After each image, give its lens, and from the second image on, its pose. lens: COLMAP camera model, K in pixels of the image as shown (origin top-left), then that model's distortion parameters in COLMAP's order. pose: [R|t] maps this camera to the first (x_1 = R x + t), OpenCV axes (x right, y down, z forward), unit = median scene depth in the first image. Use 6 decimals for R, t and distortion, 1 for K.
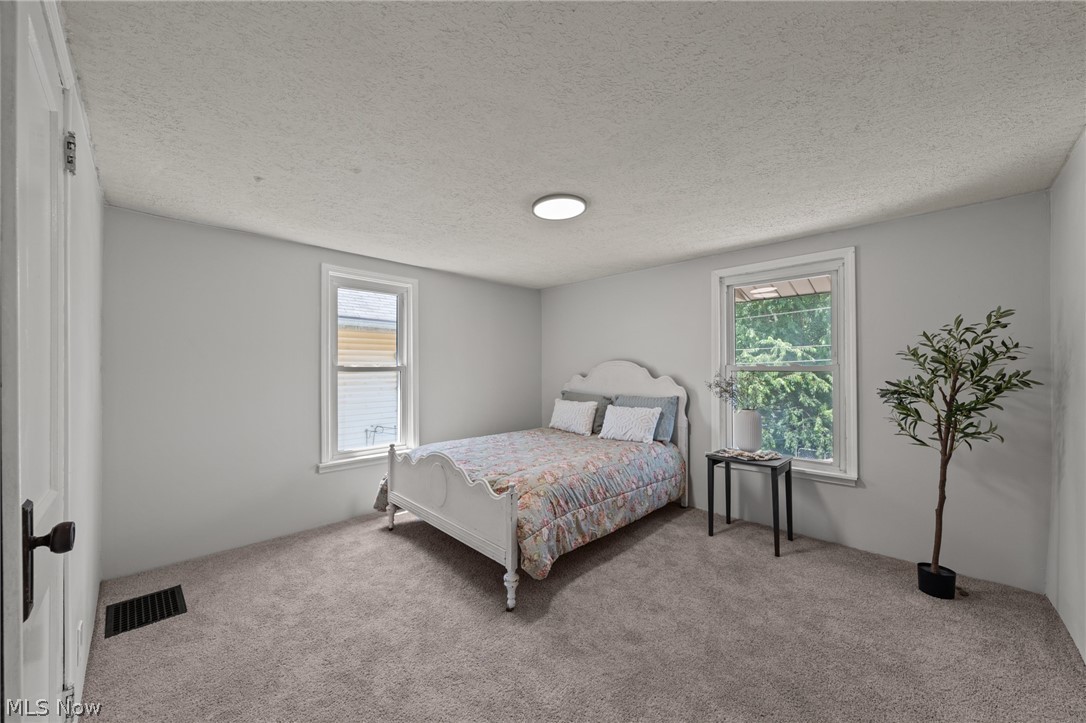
lens RADIAL K [[408.3, 0, 545.3], [0, 408.3, 365.8], [0, 0, 1]] dist [0.000792, 0.000288]
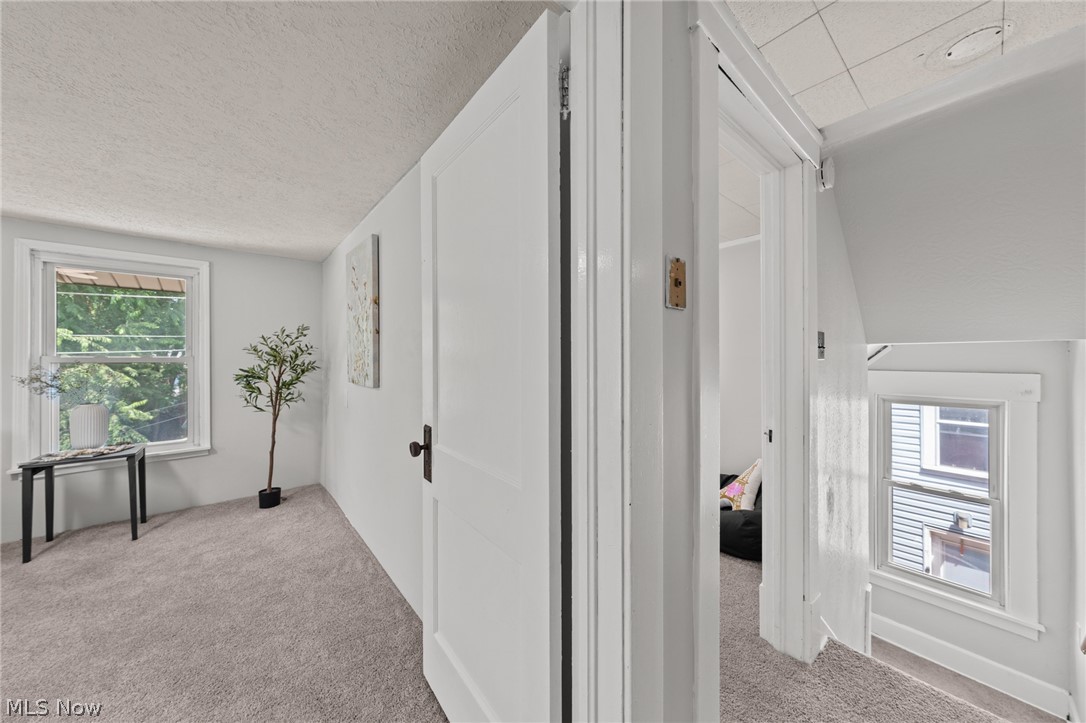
lens RADIAL K [[370.8, 0, 540.1], [0, 370.8, 361.3], [0, 0, 1]] dist [-0.002271, 0.000147]
pose [[0.109200, -0.003024, 0.994015, -0.304674], [-0.004166, 0.999985, 0.003500, 0.003247], [-0.994011, -0.004524, 0.109186, -0.154063]]
